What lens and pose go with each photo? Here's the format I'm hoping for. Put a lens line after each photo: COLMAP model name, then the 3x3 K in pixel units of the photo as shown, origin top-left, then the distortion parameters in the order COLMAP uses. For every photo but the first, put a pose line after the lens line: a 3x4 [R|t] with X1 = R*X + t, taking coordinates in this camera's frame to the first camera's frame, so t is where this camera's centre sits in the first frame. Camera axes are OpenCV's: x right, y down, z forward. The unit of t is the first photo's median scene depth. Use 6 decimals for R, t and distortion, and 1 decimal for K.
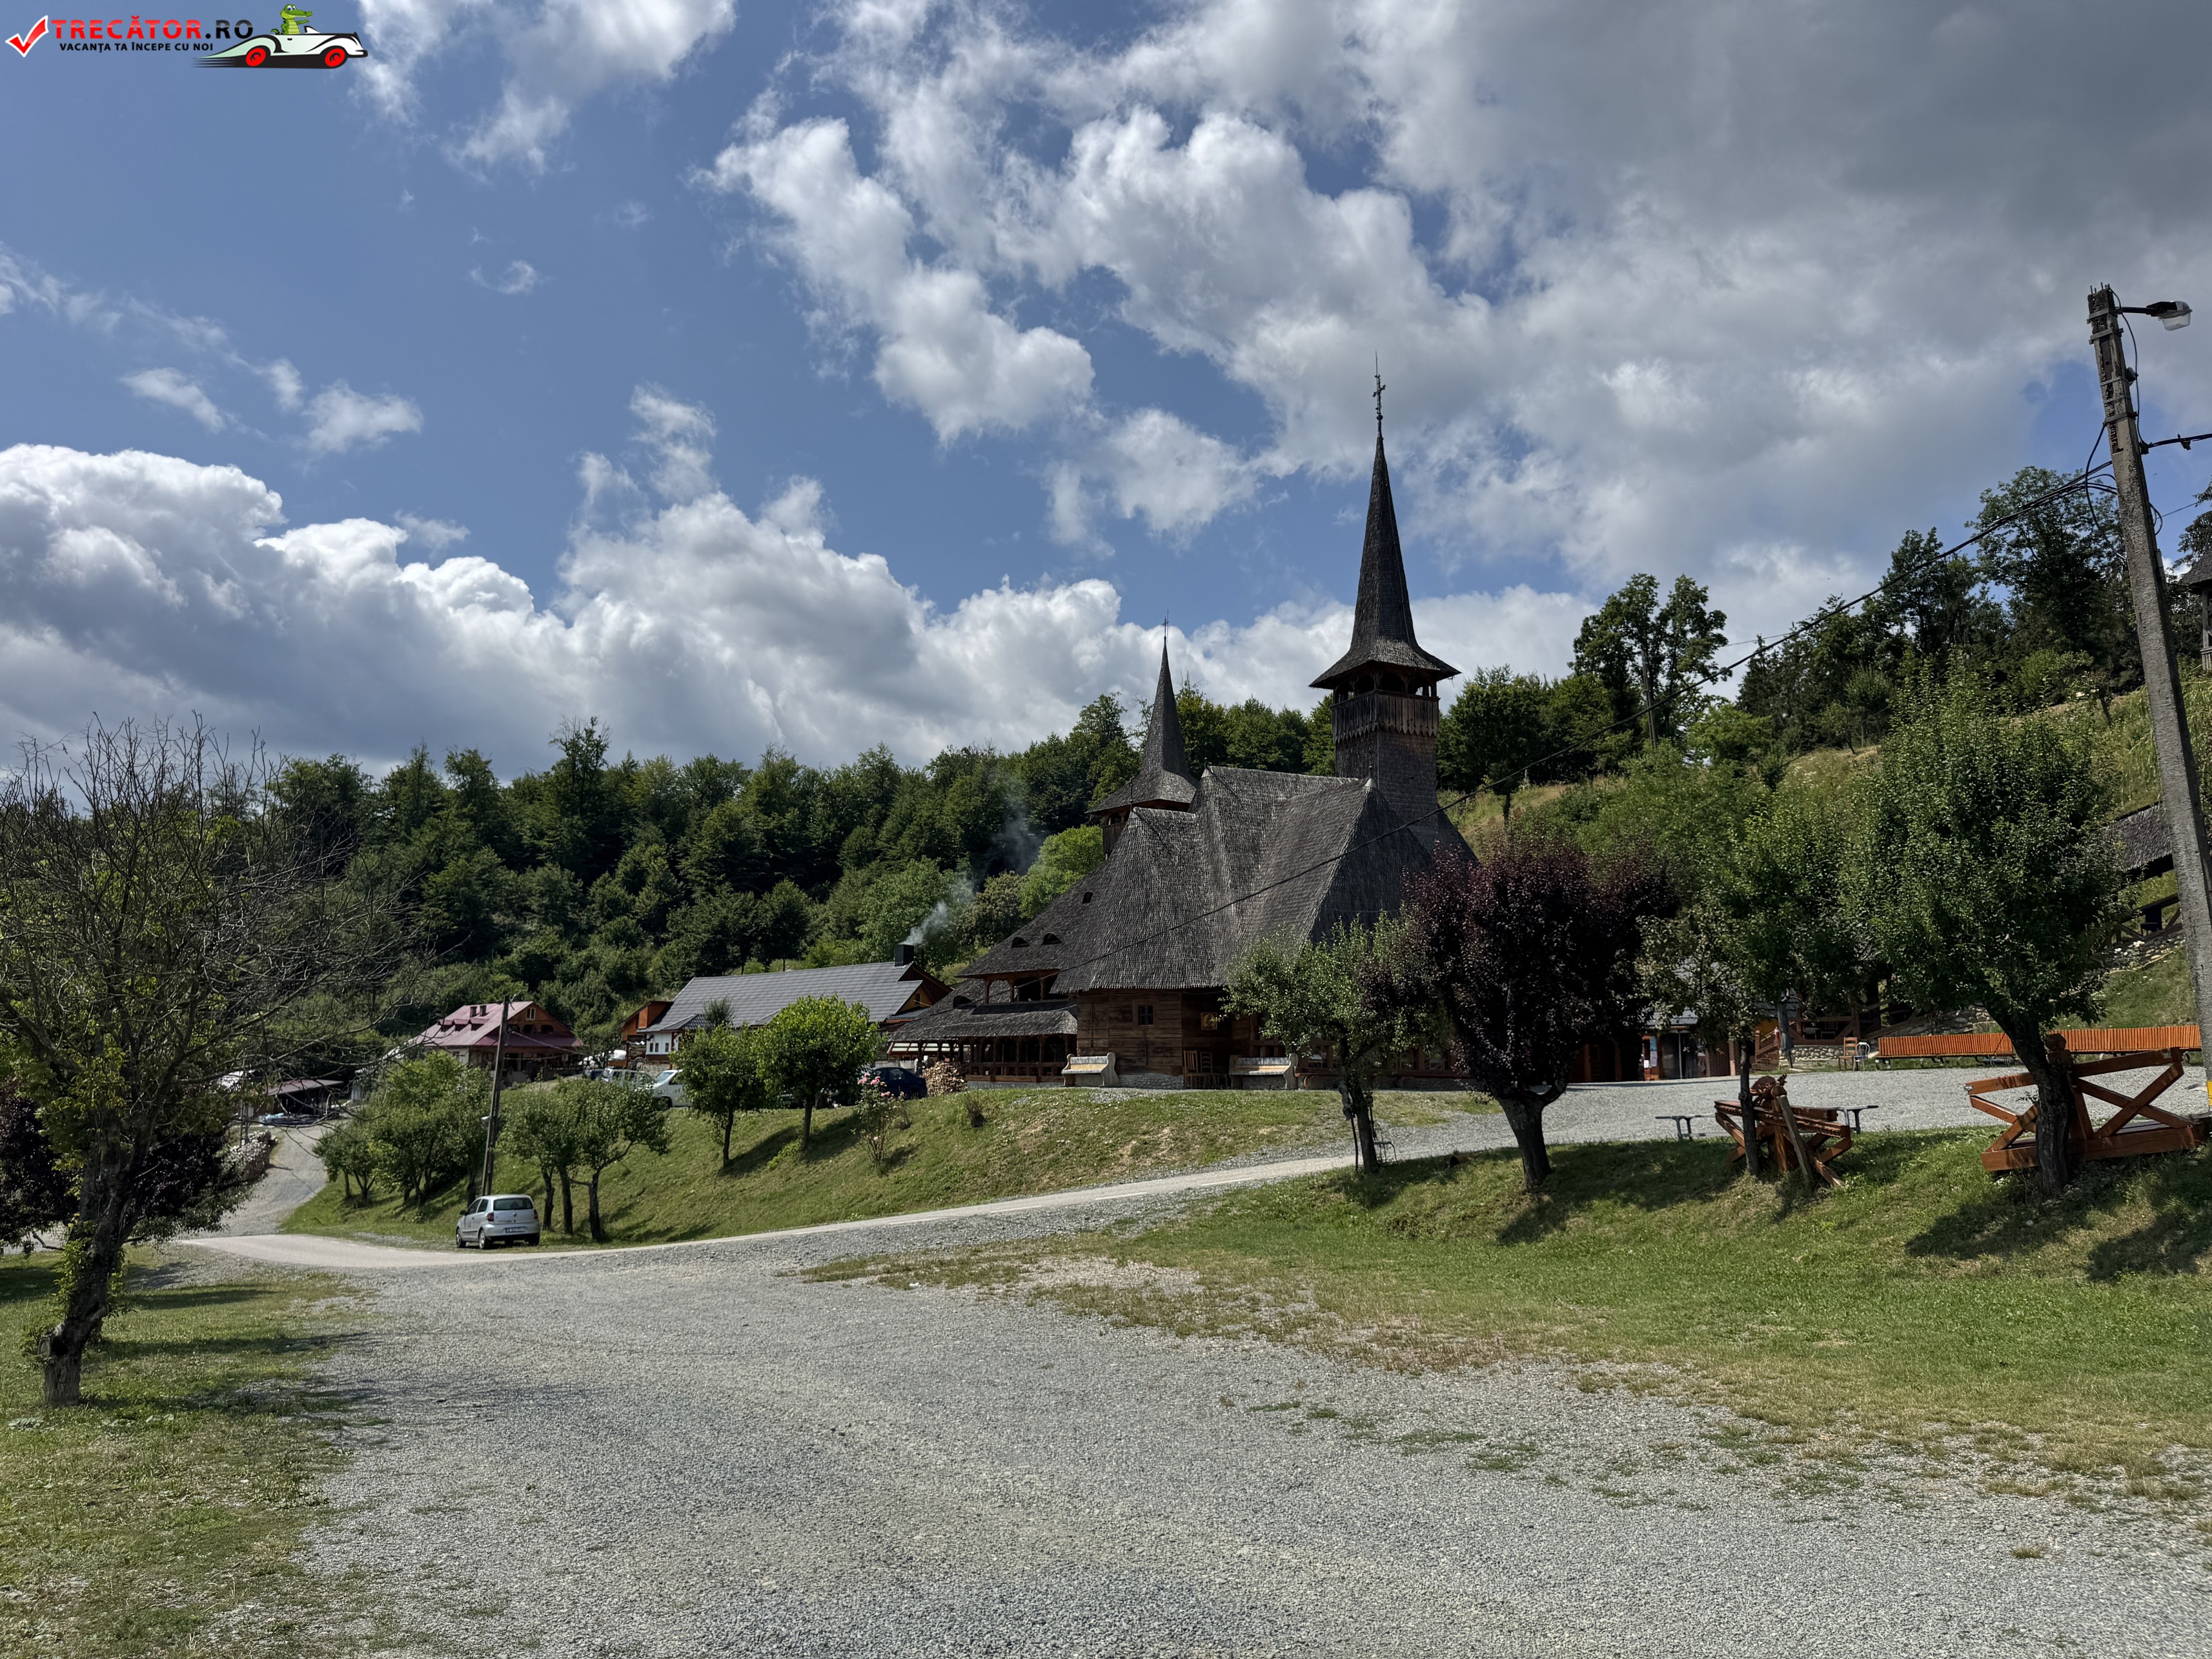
lens RADIAL K [[1533.8, 0, 1098.4], [0, 1533.8, 837.5], [0, 0, 1]] dist [0.187749, -0.374147]
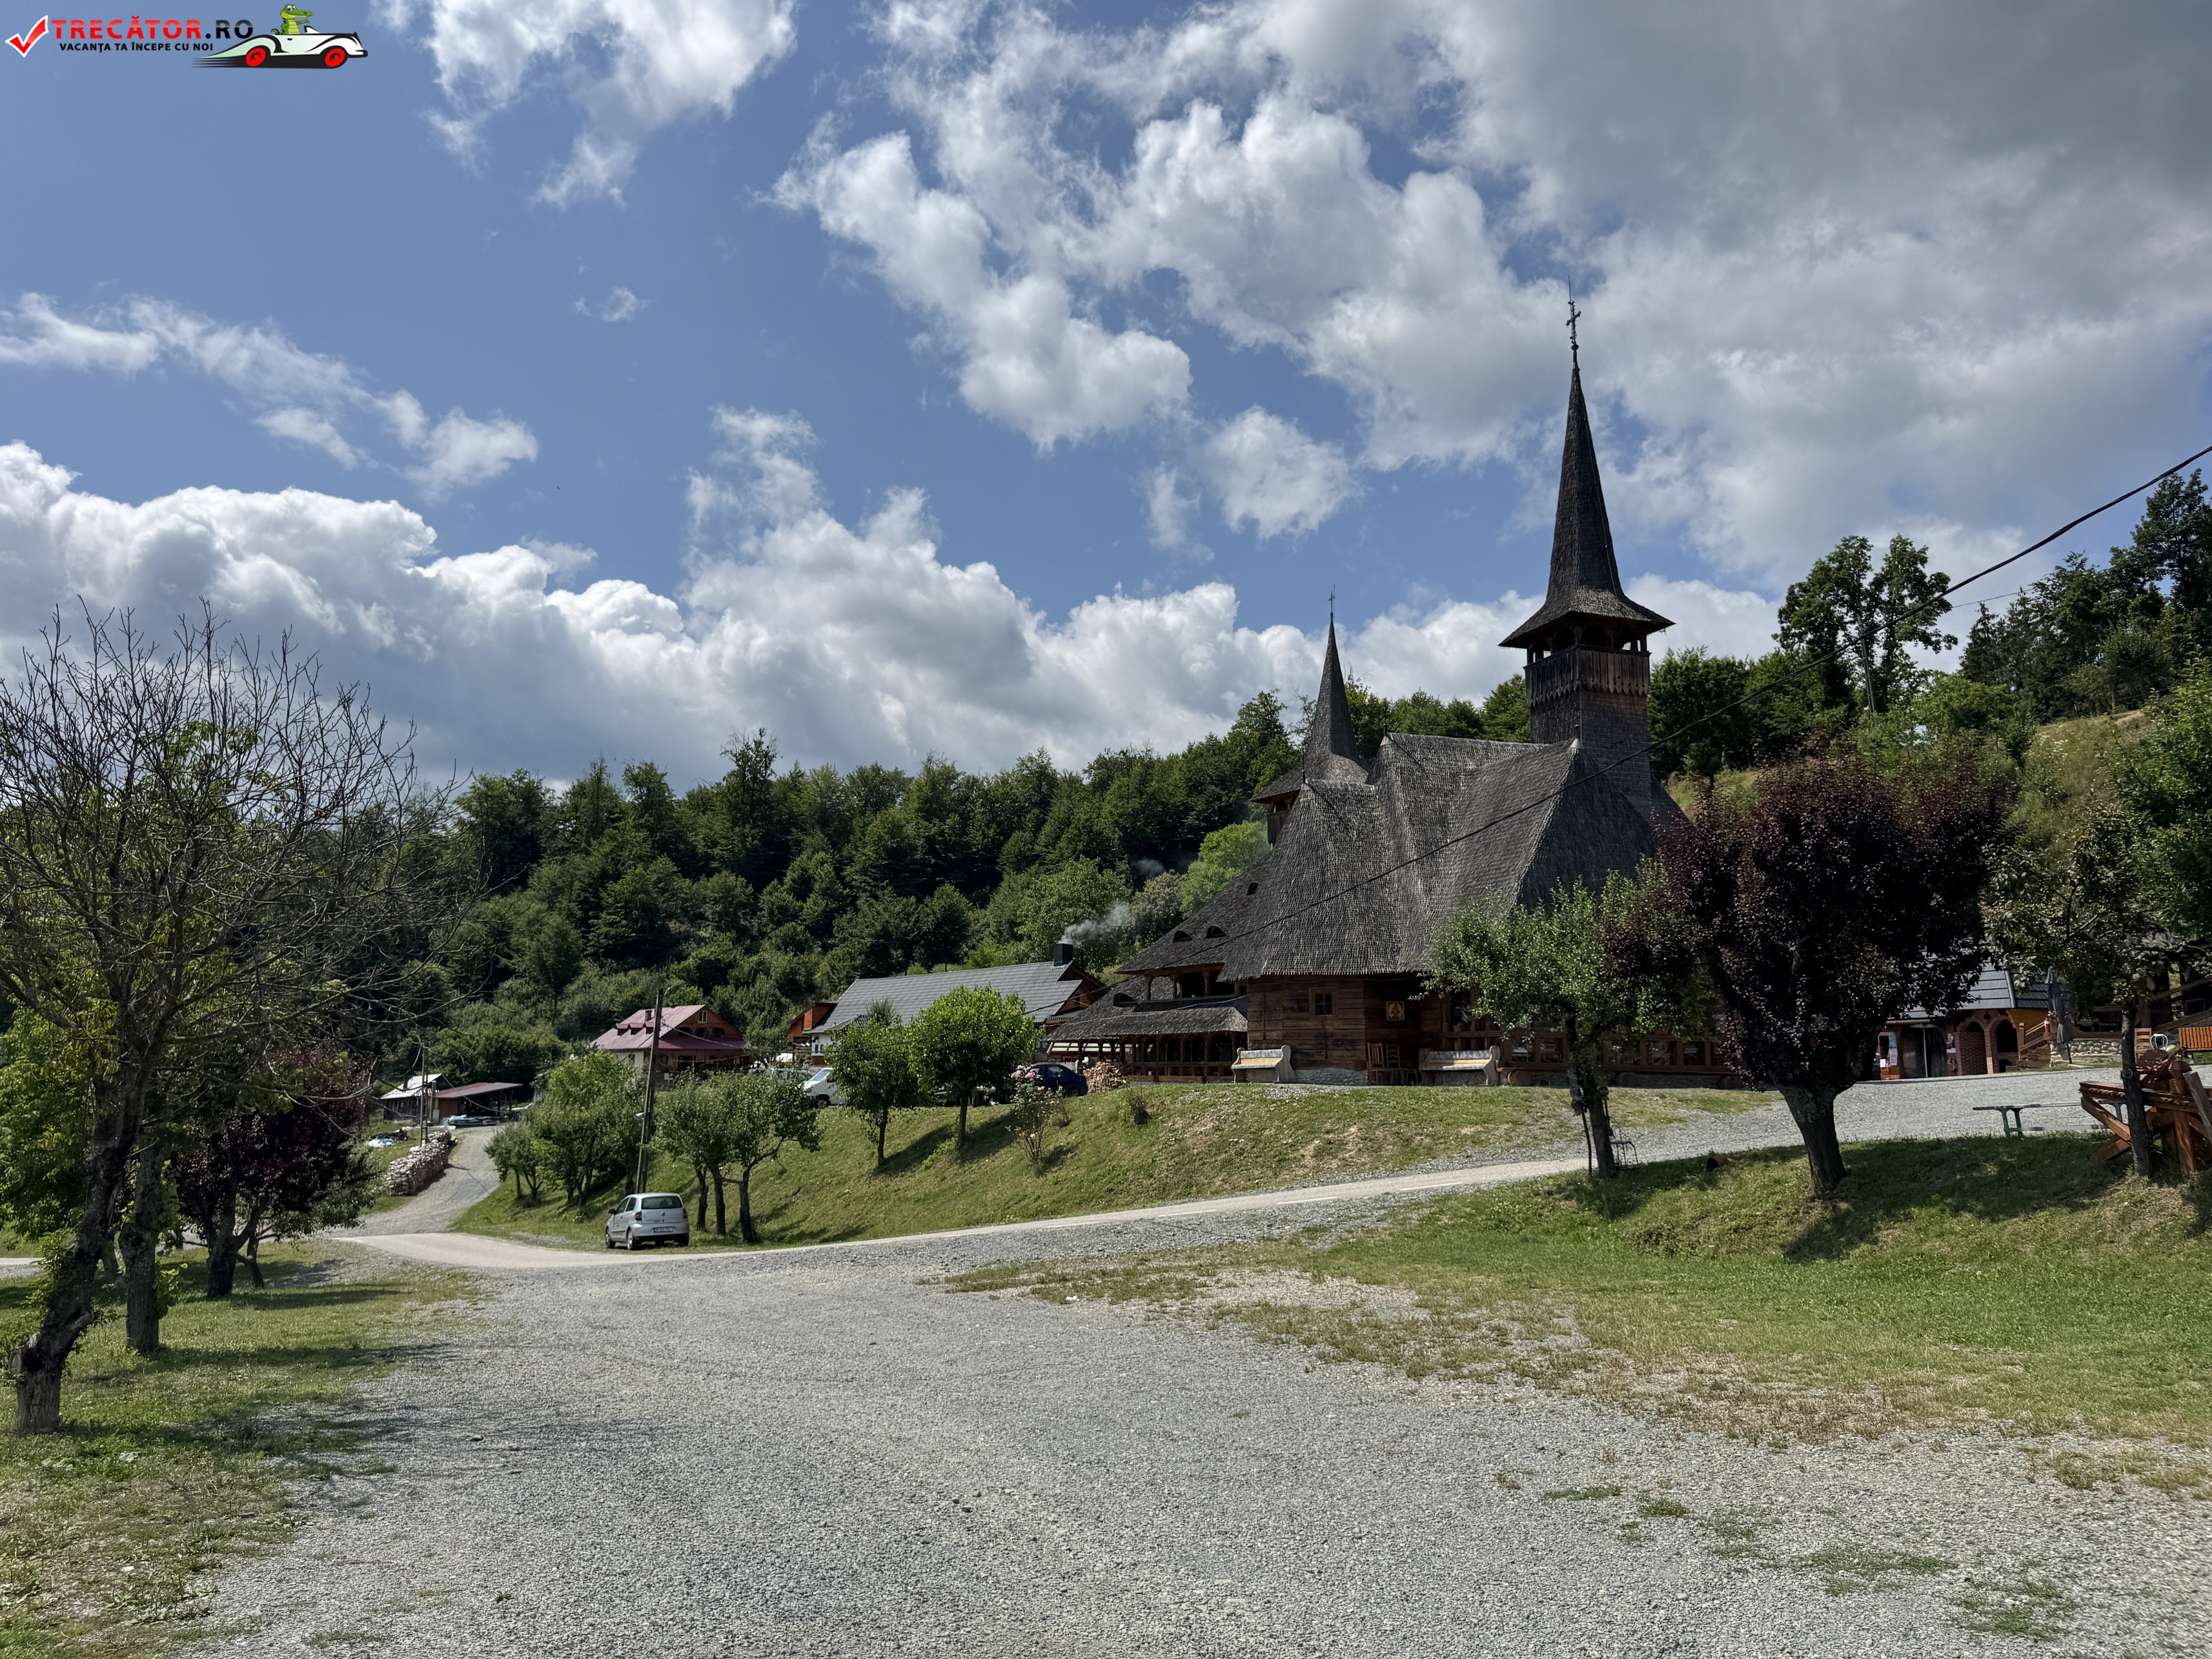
lens RADIAL K [[1533.8, 0, 1098.4], [0, 1533.8, 837.5], [0, 0, 1]] dist [0.187749, -0.374147]
pose [[0.994607, -0.014318, -0.102718, -0.005745], [0.013750, 0.999886, -0.006238, 0.018019], [0.102796, 0.004792, 0.994691, 0.068034]]
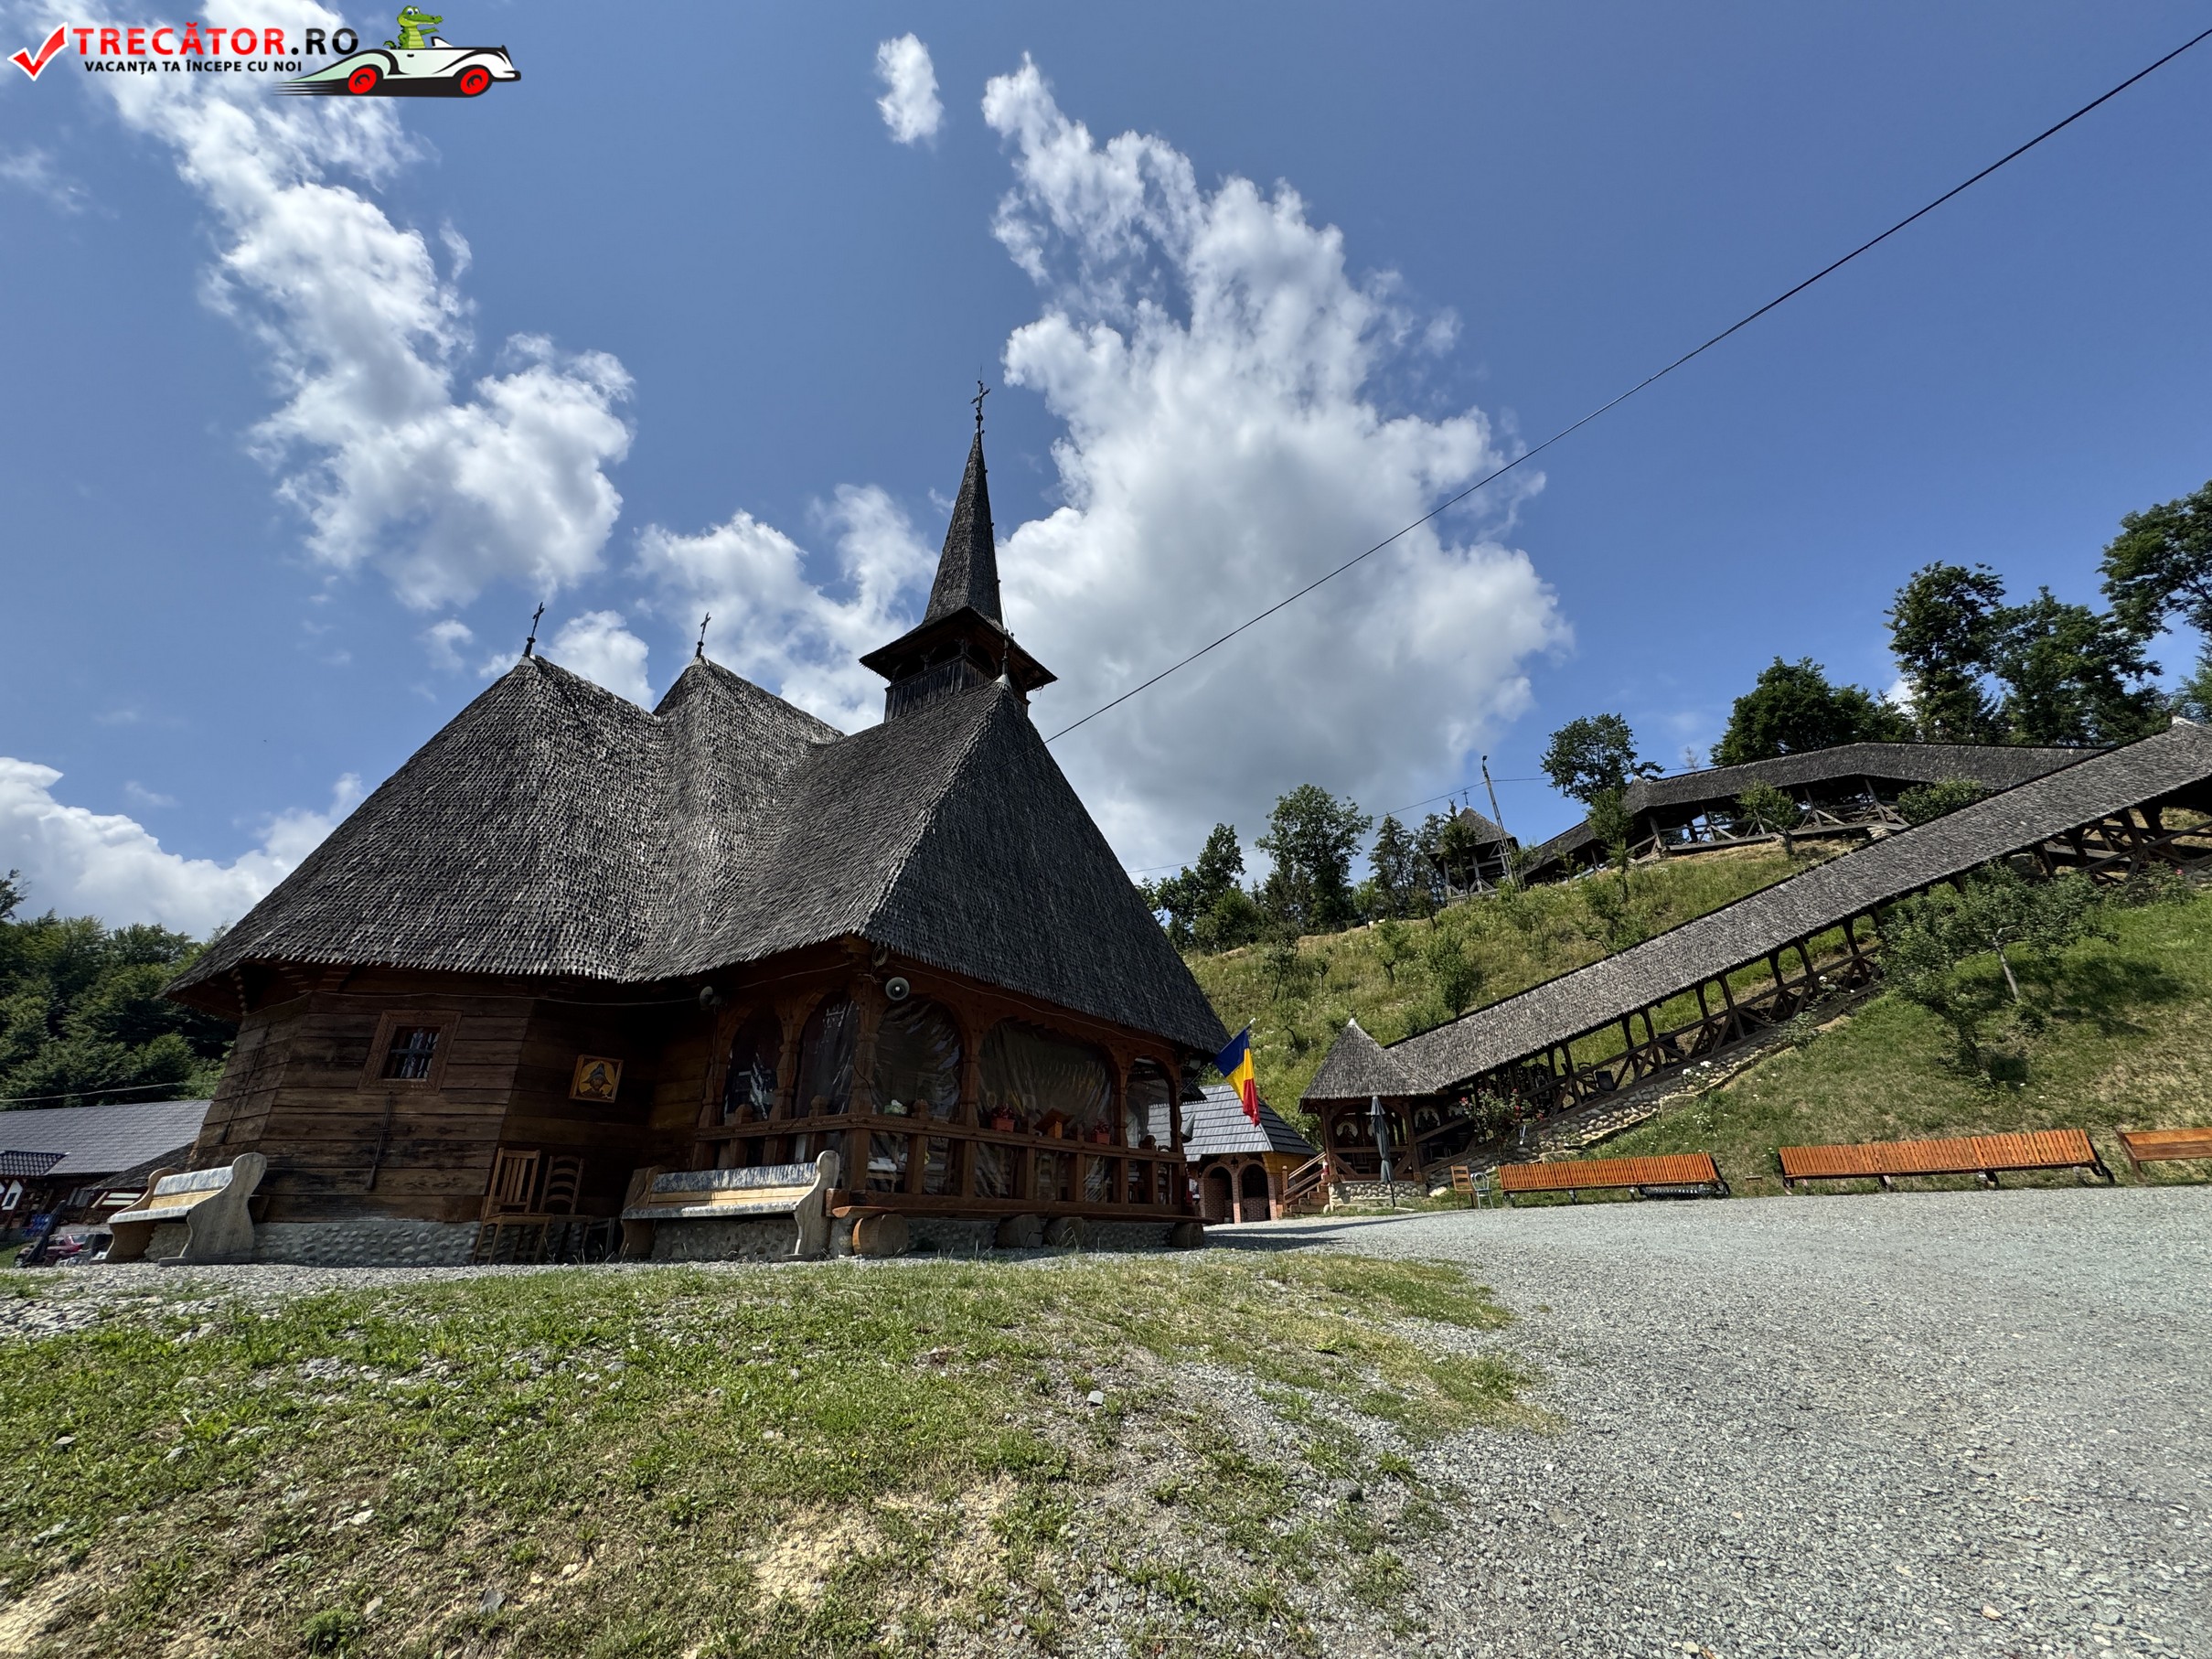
lens RADIAL K [[873.5, 0, 1106.0], [0, 873.5, 829.5], [0, 0, 1]] dist [0.001155, 0.000008]
pose [[0.850636, 0.211550, 0.481316, 0.053280], [-0.069257, 0.952585, -0.296286, 0.100331], [-0.521174, 0.218697, 0.824954, 0.628122]]
